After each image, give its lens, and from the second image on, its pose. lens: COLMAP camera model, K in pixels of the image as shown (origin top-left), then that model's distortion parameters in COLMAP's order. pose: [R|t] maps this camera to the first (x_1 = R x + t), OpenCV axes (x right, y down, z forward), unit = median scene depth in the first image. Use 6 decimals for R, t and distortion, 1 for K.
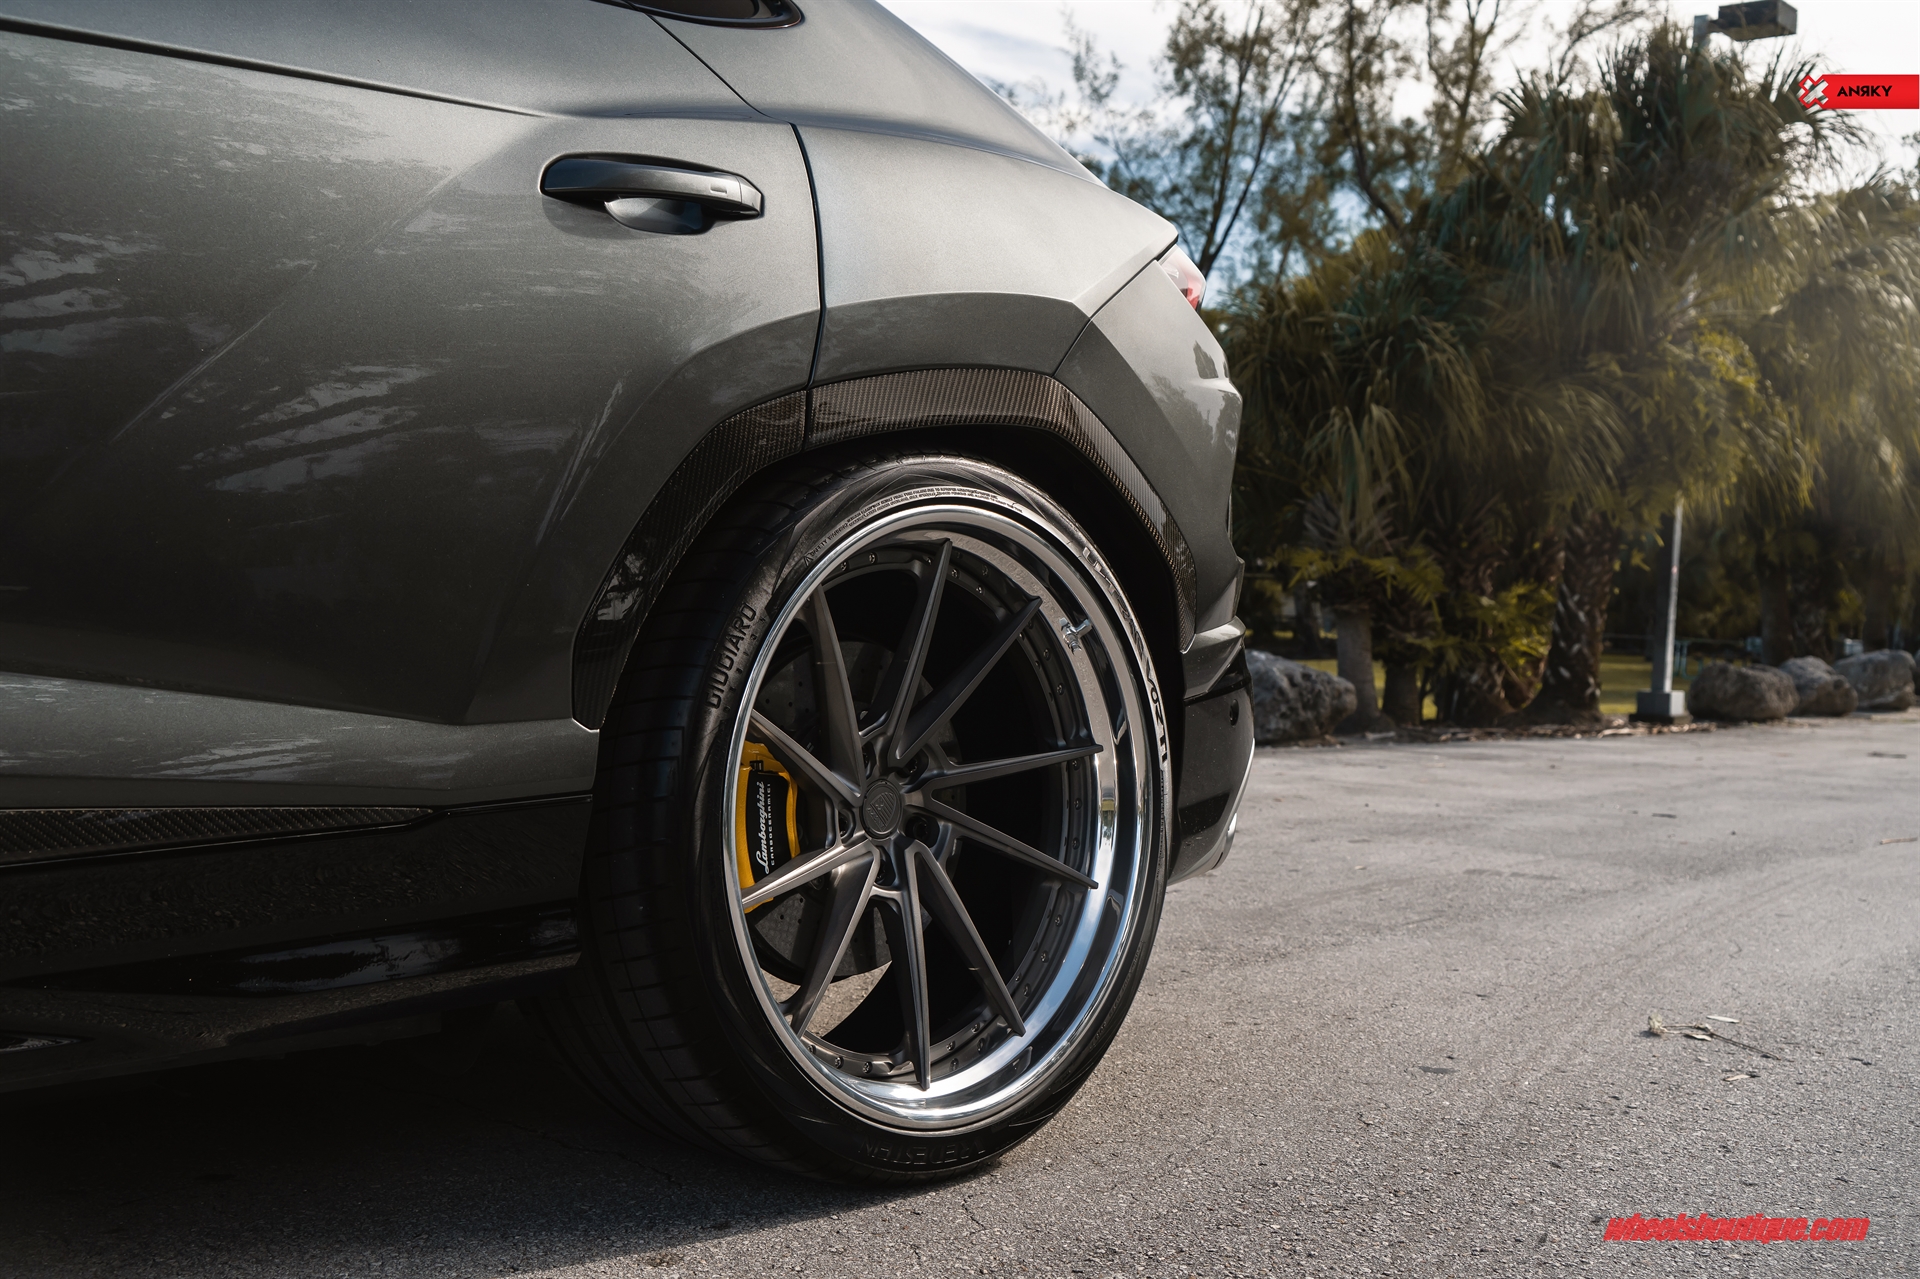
lens RADIAL K [[2044.5, 0, 949.7], [0, 2044.5, 646.9], [0, 0, 1]] dist [0.011777, 0.000000]
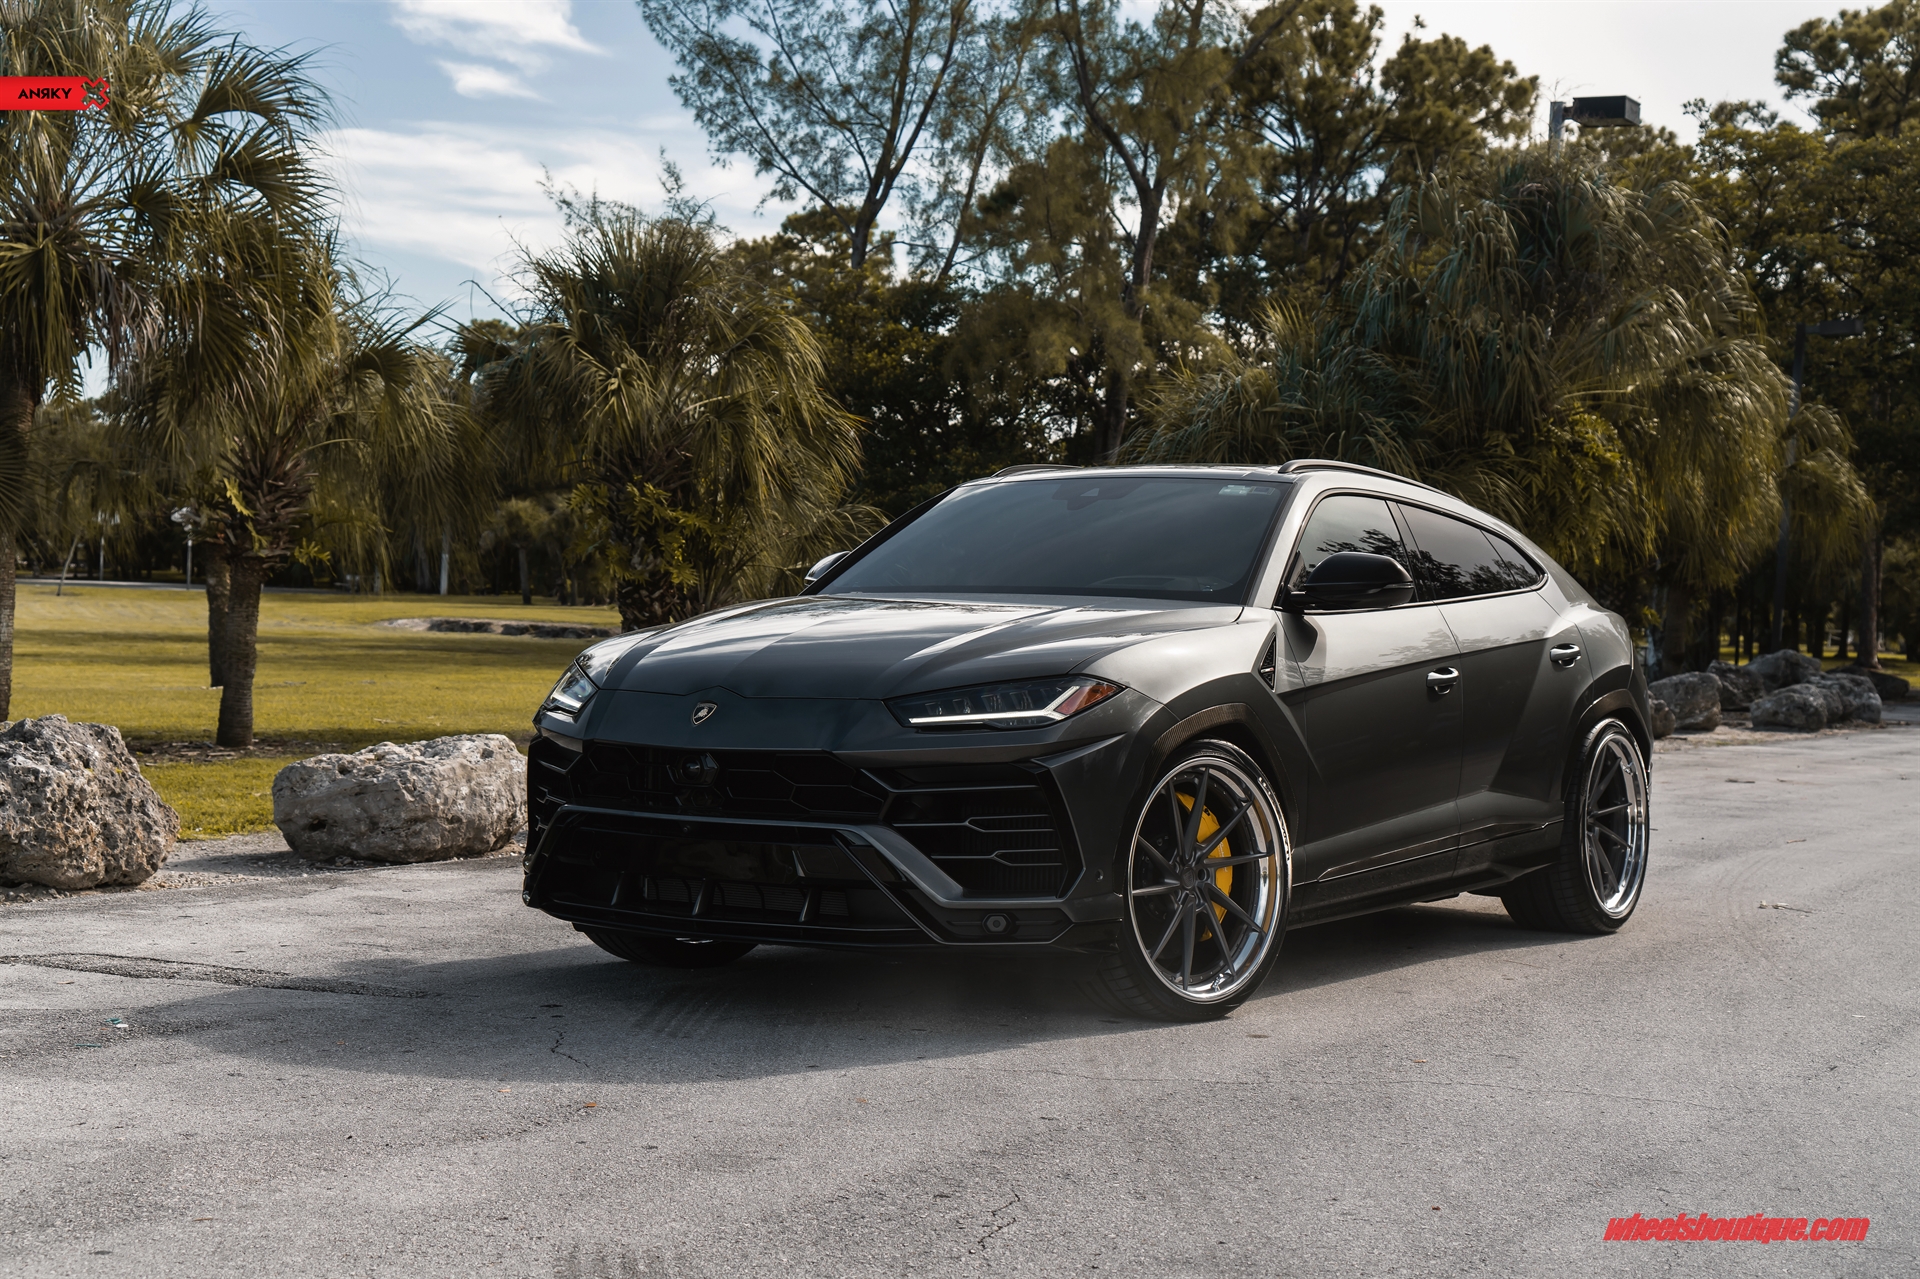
lens RADIAL K [[2765.3, 0, 996.9], [0, 2765.3, 625.0], [0, 0, 1]] dist [0.072731, 0.000000]
pose [[0.978452, -0.001678, 0.206470, -0.269702], [0.001769, 0.999998, -0.000256, -0.034304], [-0.206469, 0.000616, 0.978453, -0.452454]]
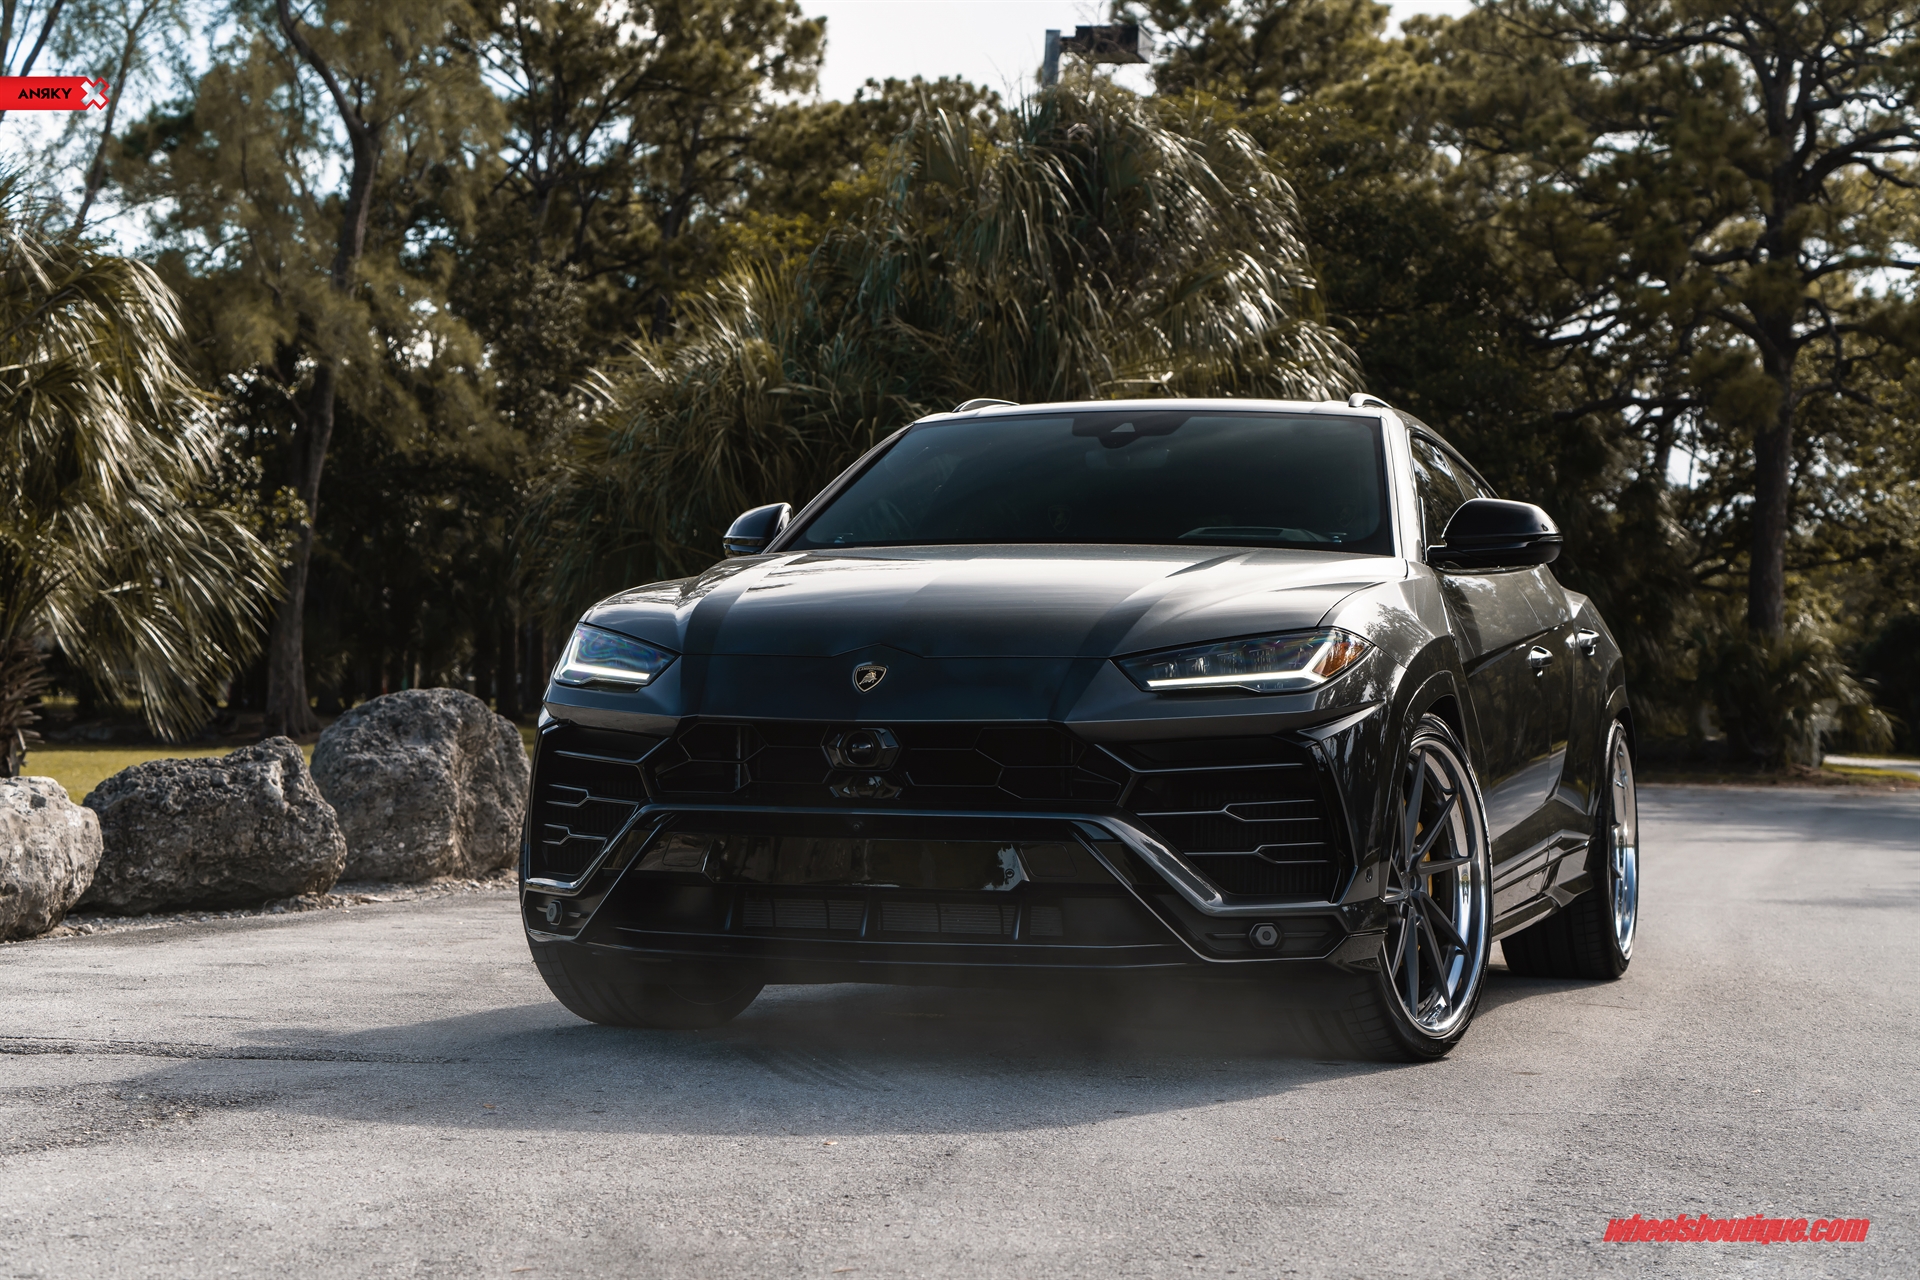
lens RADIAL K [[3513.4, 0, 964.7], [0, 3513.4, 638.9], [0, 0, 1]] dist [0.070790, 0.000000]
pose [[0.893195, 0.002073, 0.449665, -0.415400], [0.007215, 0.999795, -0.018941, -0.016374], [-0.449612, 0.020163, 0.892996, -0.405585]]
